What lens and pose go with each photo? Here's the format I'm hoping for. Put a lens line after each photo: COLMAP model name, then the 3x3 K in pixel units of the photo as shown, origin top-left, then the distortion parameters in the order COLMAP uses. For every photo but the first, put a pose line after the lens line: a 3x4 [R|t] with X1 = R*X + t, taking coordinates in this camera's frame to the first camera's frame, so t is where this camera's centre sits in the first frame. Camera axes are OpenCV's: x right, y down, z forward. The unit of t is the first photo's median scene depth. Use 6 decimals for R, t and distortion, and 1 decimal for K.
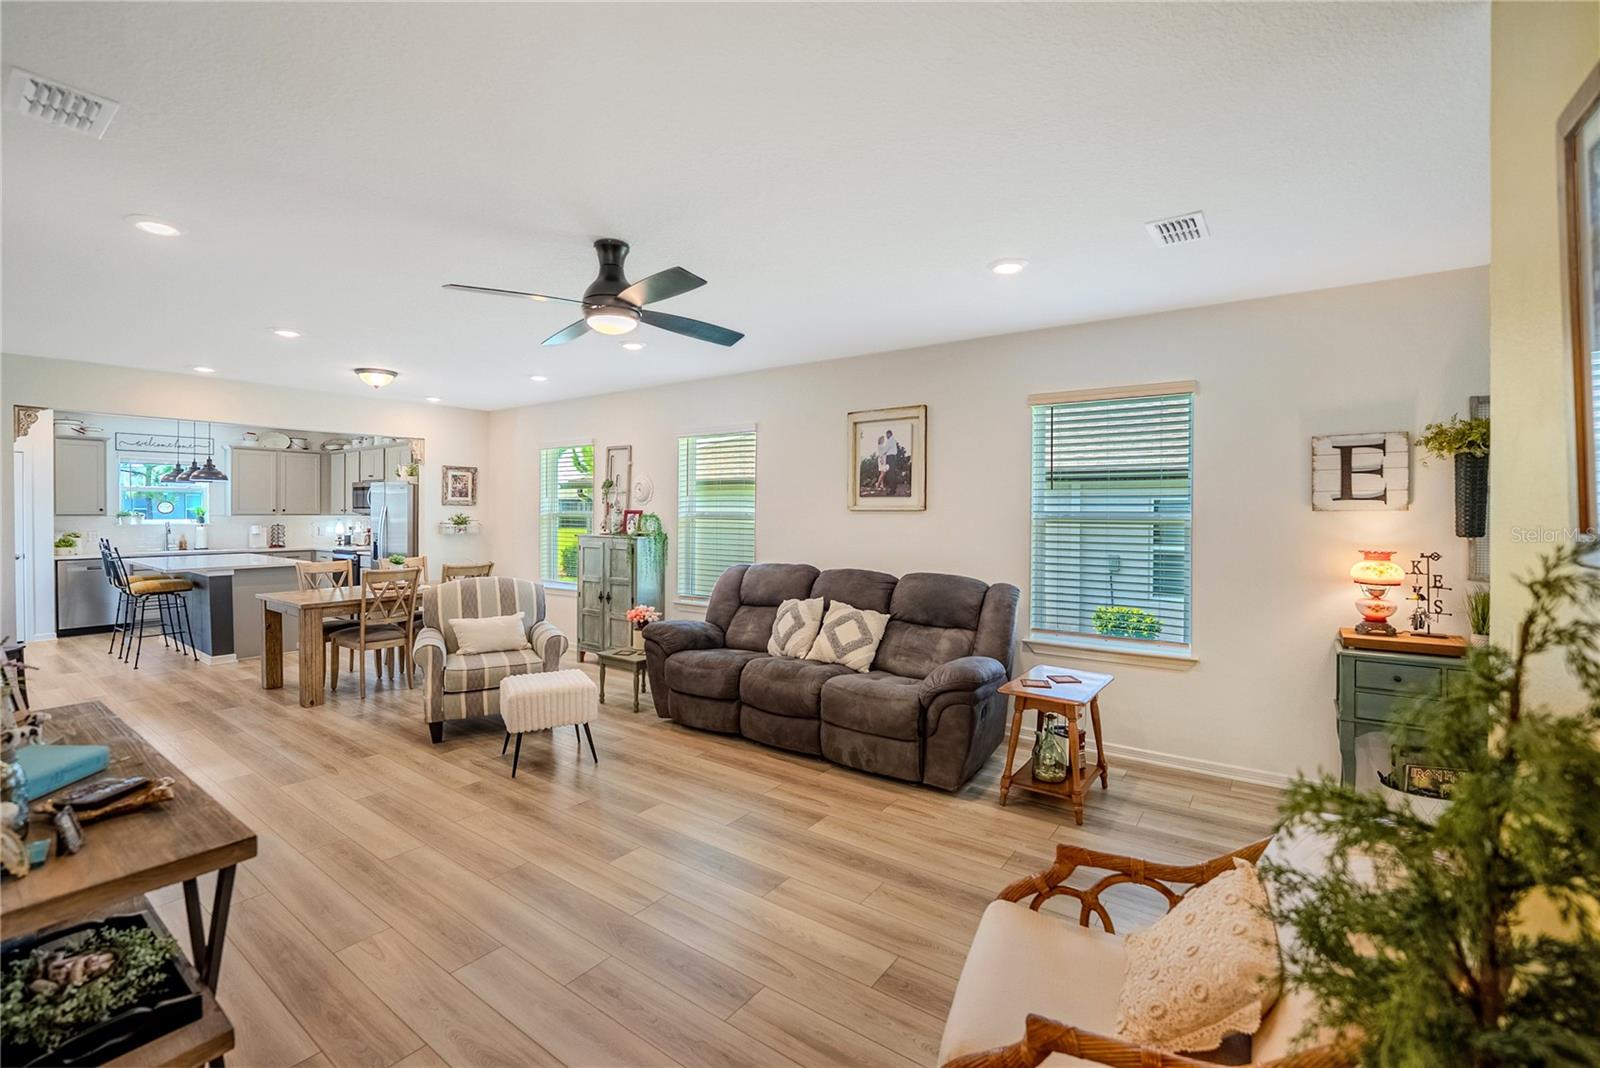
lens RADIAL K [[680.5, 0, 796.7], [0, 680.5, 520.9], [0, 0, 1]] dist [-0.015259, -0.001436]
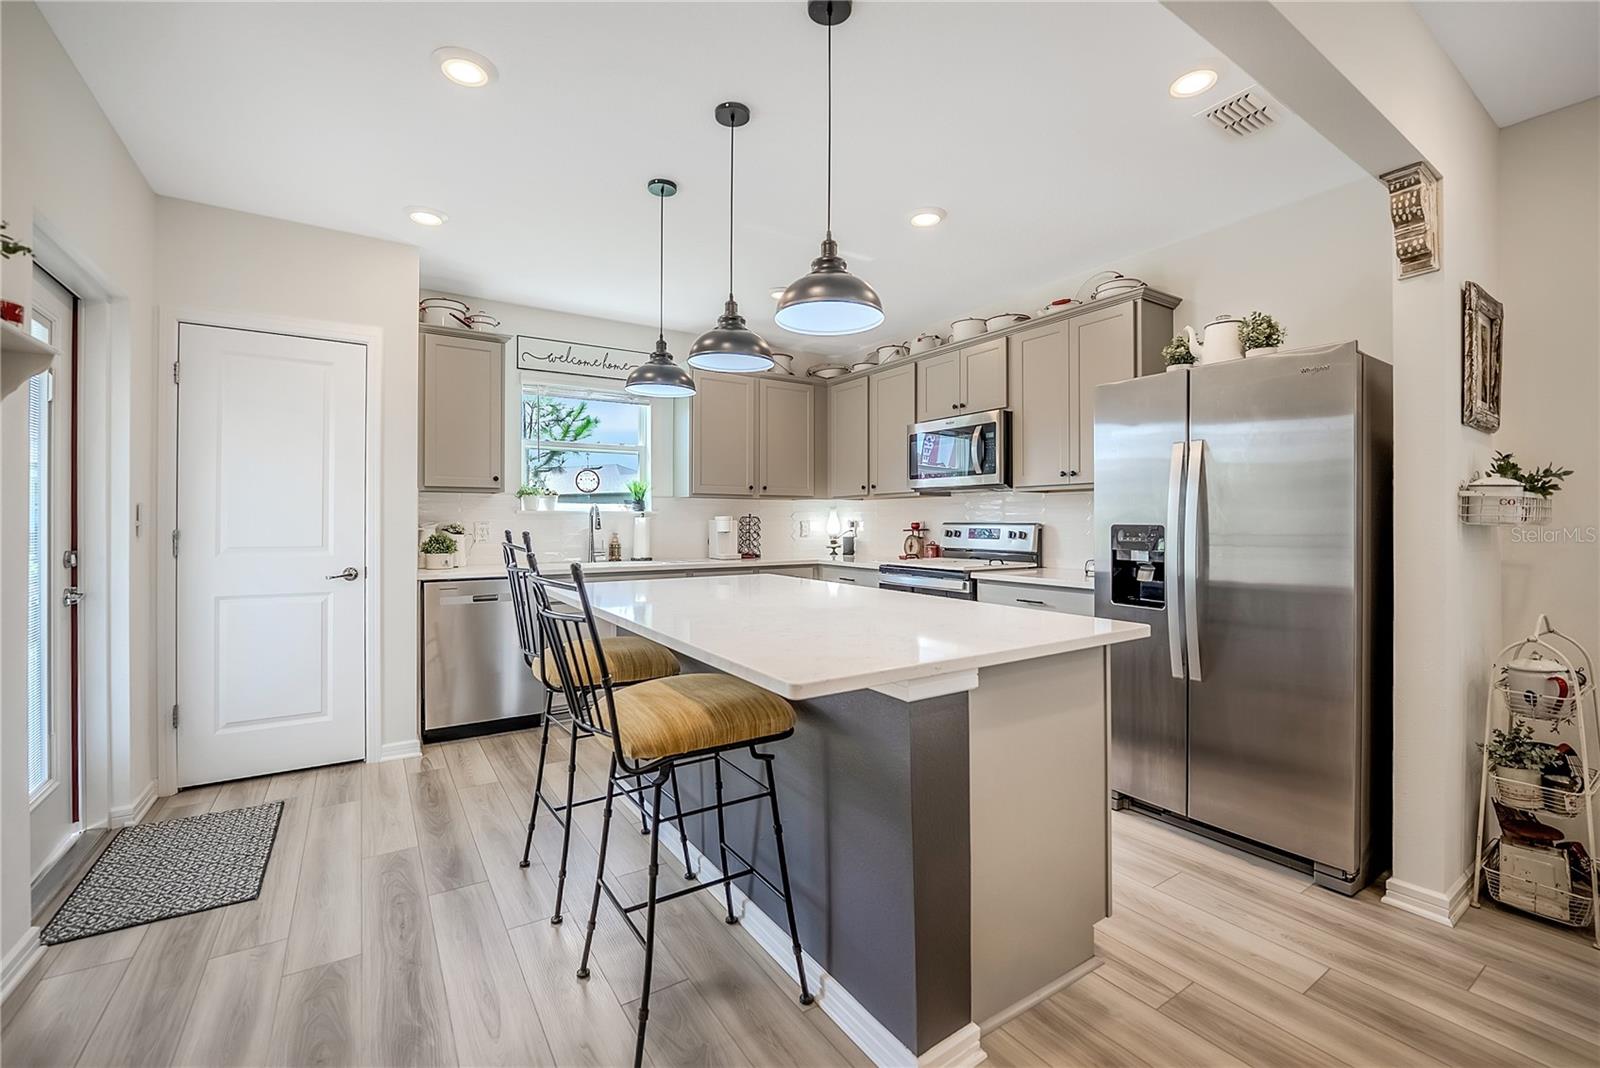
lens RADIAL K [[680.5, 0, 786.6], [0, 680.5, 521.7], [0, 0, 1]] dist [-0.015259, -0.001436]
pose [[0.928939, -0.002409, -0.370225, -1.066027], [-0.002336, 0.999921, -0.012367, 0.034186], [0.370225, 0.012353, 0.928860, 0.997767]]
